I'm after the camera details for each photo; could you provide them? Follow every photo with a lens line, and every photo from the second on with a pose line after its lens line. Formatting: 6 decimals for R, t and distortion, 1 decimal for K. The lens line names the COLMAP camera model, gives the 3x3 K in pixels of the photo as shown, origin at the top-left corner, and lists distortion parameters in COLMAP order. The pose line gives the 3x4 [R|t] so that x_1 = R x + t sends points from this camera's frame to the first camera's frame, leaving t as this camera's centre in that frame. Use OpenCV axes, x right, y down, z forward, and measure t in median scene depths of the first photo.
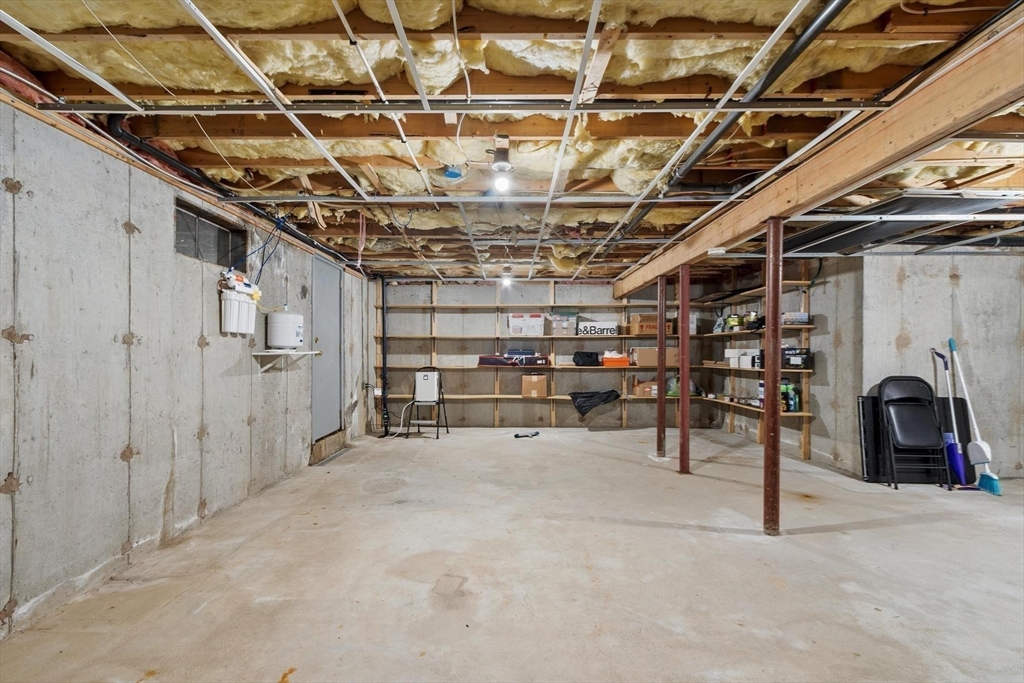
lens RADIAL K [[482.2, 0, 509.0], [0, 482.2, 349.9], [0, 0, 1]] dist [0.001104, -0.000282]
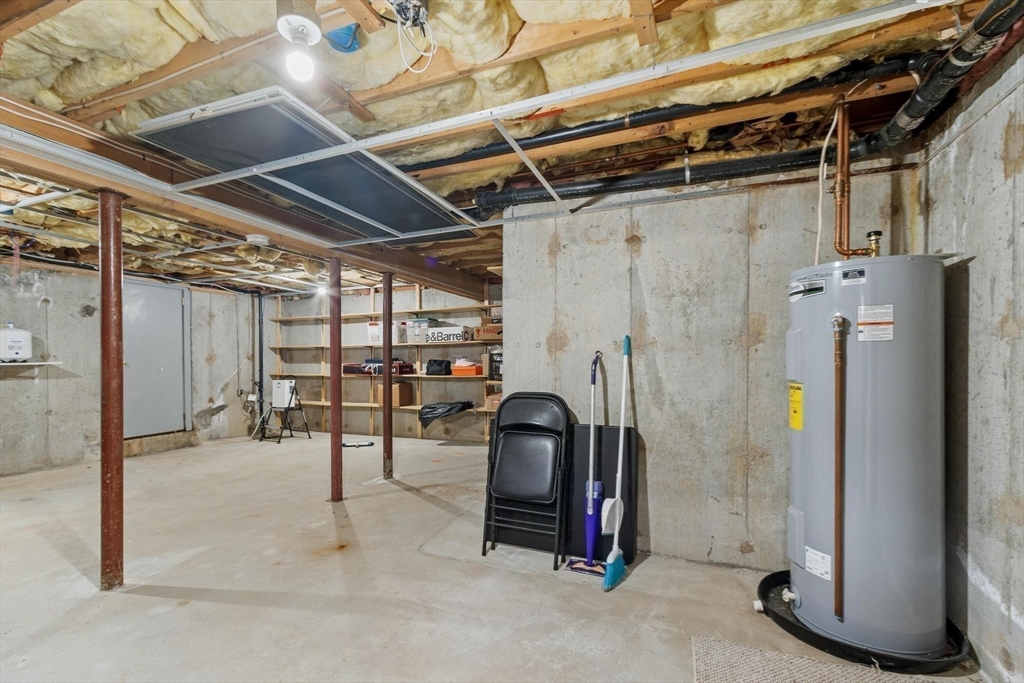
lens RADIAL K [[455.6, 0, 503.2], [0, 455.6, 359.1], [0, 0, 1]] dist [0.001160, 0.000146]
pose [[0.930394, -0.008772, -0.366455, 0.983378], [0.009715, 0.999953, 0.000729, 0.005856], [0.366431, -0.004239, 0.930436, 0.368985]]
